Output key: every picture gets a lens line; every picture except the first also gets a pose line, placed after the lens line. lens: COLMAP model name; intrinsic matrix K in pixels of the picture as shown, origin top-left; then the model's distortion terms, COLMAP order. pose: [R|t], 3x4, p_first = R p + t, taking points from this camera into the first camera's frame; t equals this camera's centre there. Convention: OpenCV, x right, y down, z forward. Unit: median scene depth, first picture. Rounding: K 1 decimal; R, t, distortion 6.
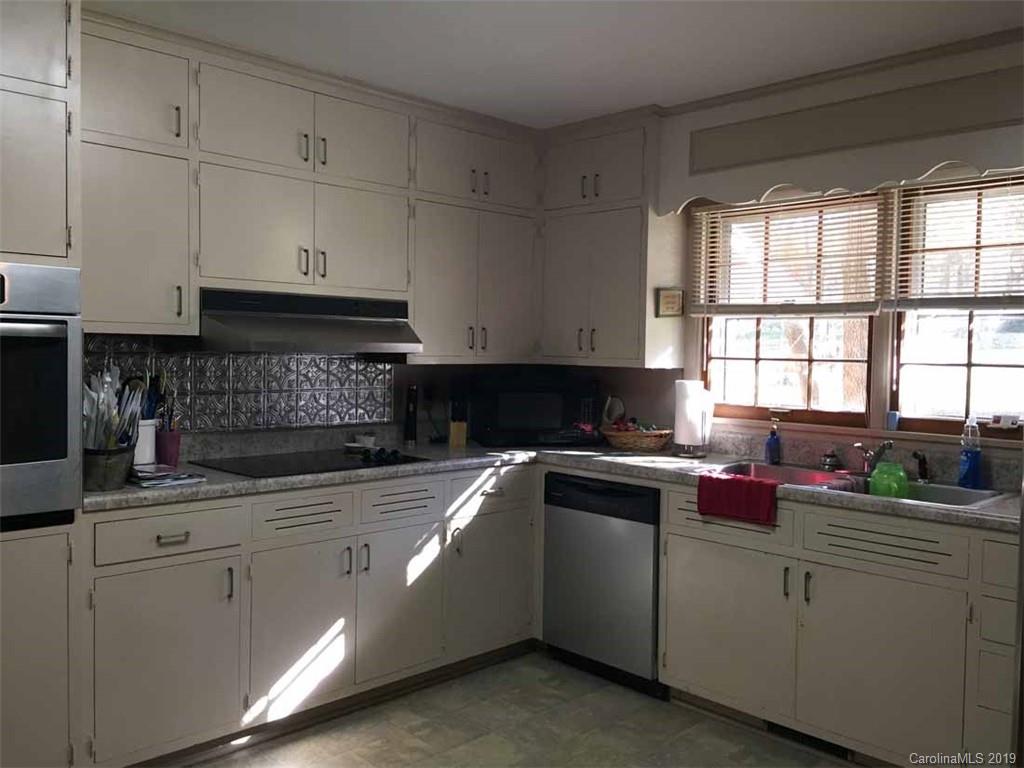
lens RADIAL K [[900.5, 0, 510.6], [0, 900.5, 378.6], [0, 0, 1]] dist [0.087013, -0.002993]
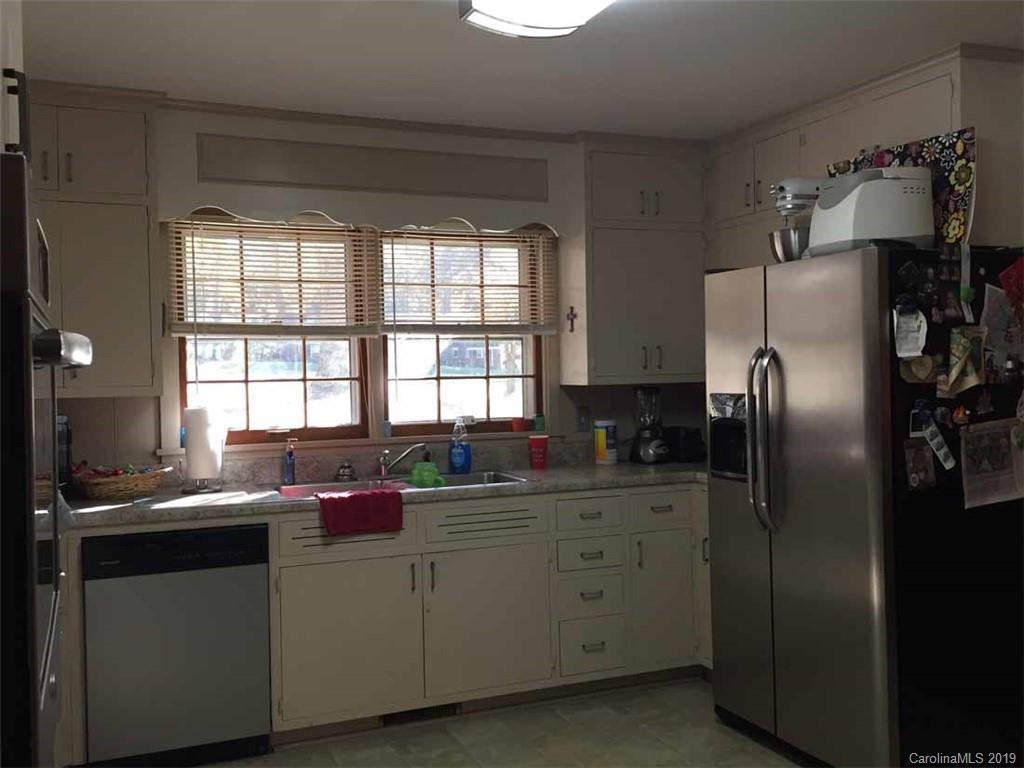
lens RADIAL K [[973.7, 0, 512.0], [0, 973.7, 384.0], [0, 0, 1]] dist [0.130087, -0.190110]
pose [[0.363953, -0.036917, 0.930685, -0.665474], [0.060213, 0.998057, 0.016043, -0.020427], [-0.929469, 0.050200, 0.365469, 0.390164]]
